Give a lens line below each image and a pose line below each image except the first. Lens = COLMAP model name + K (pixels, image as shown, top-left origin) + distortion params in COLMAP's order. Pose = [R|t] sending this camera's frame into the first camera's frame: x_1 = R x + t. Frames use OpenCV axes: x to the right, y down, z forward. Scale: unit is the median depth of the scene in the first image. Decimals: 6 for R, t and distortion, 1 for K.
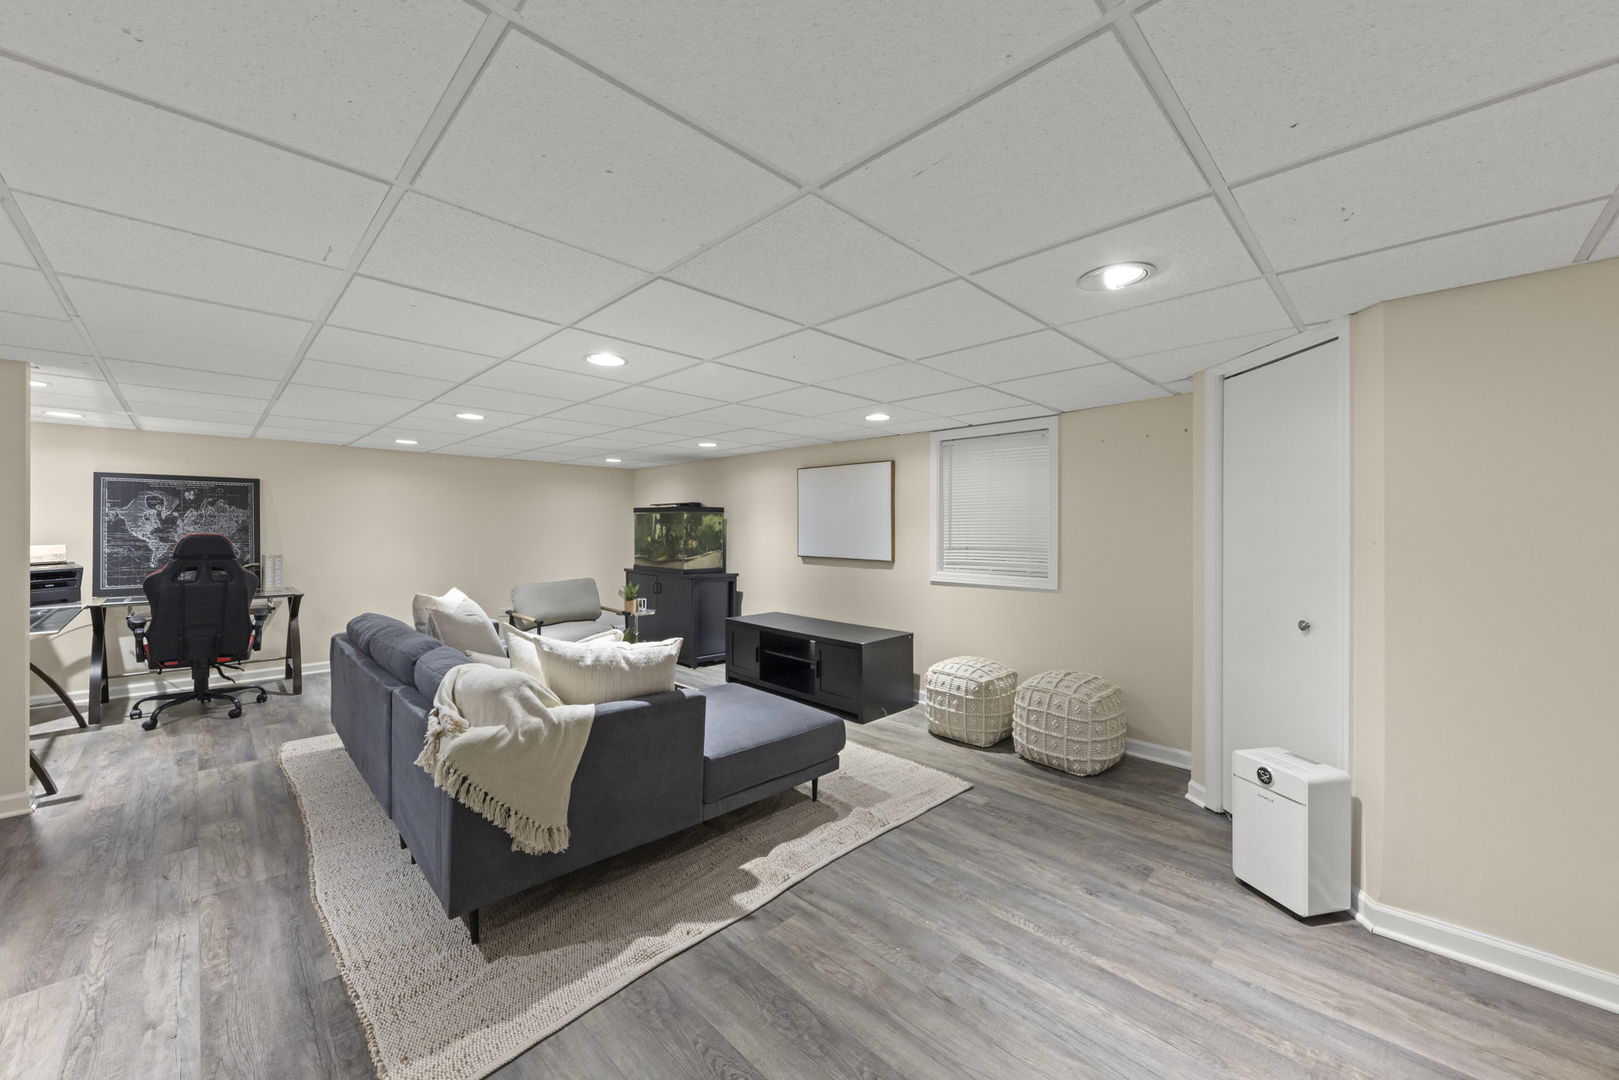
lens RADIAL K [[599.2, 0, 821.1], [0, 599.2, 534.8], [0, 0, 1]] dist [0.005188, -0.002125]
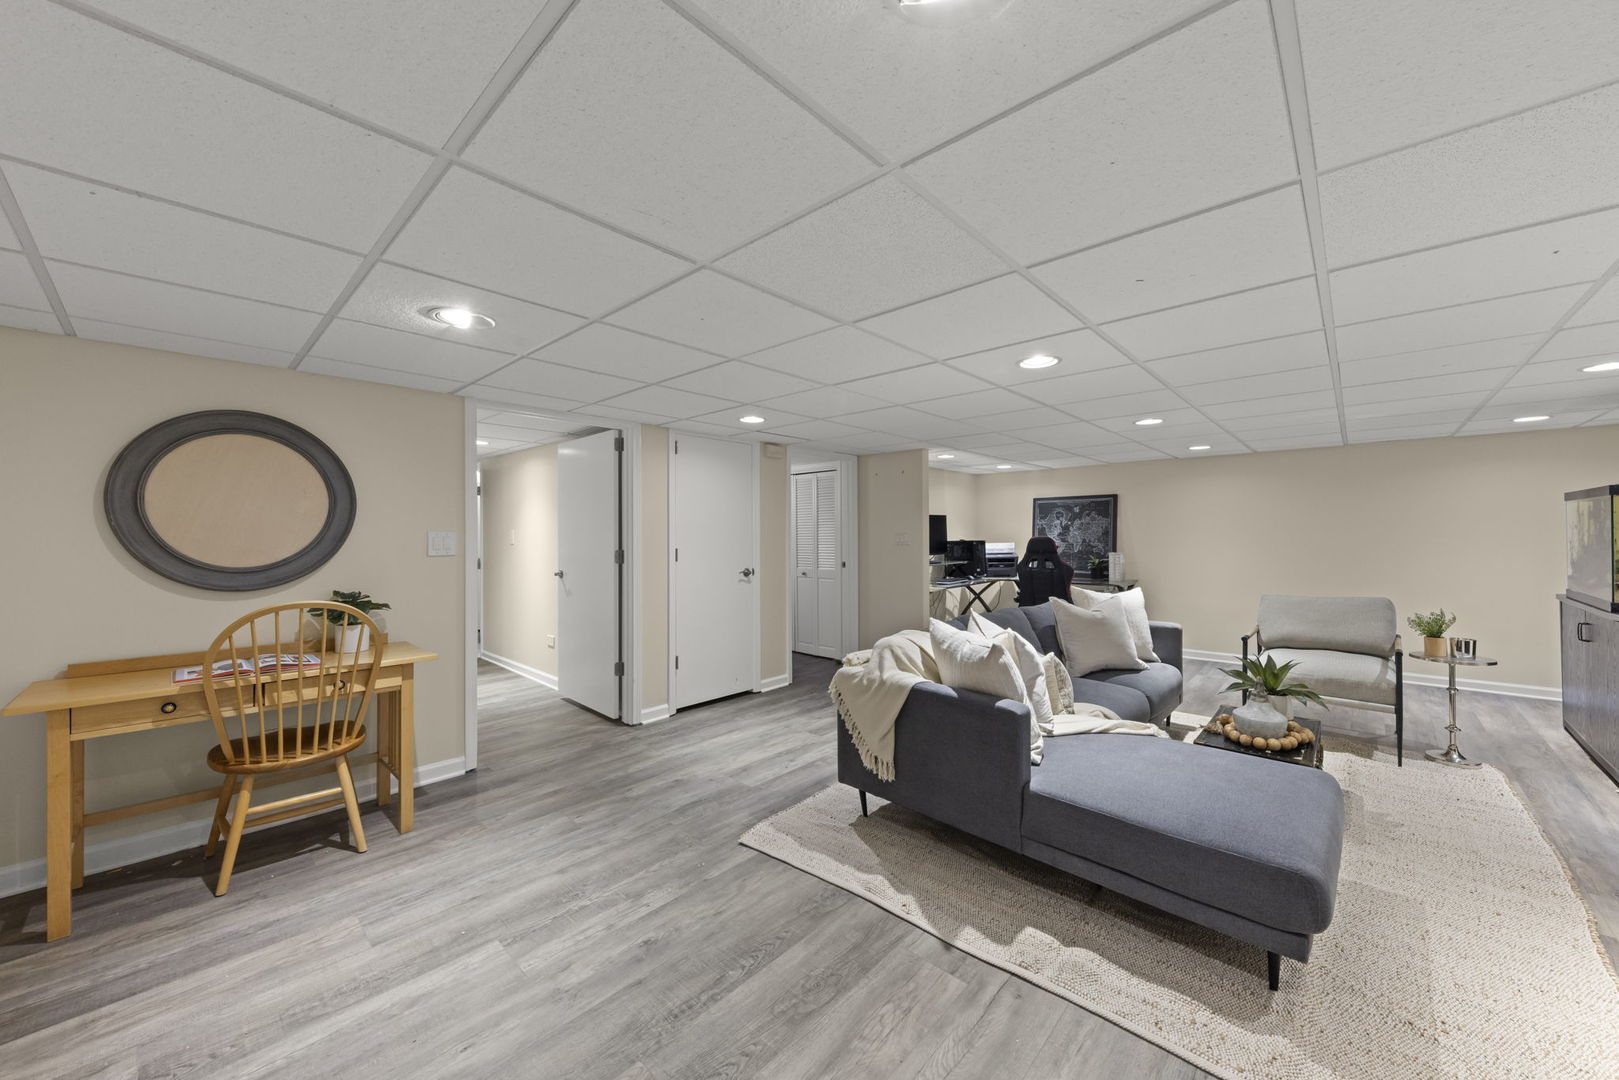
lens RADIAL K [[599.2, 0, 820.3], [0, 599.2, 535.6], [0, 0, 1]] dist [0.005188, -0.002125]
pose [[0.034095, -0.000926, -0.999418, 0.803850], [-0.004323, 0.999990, -0.001074, 0.001471], [0.999409, 0.004357, 0.034090, 0.766403]]
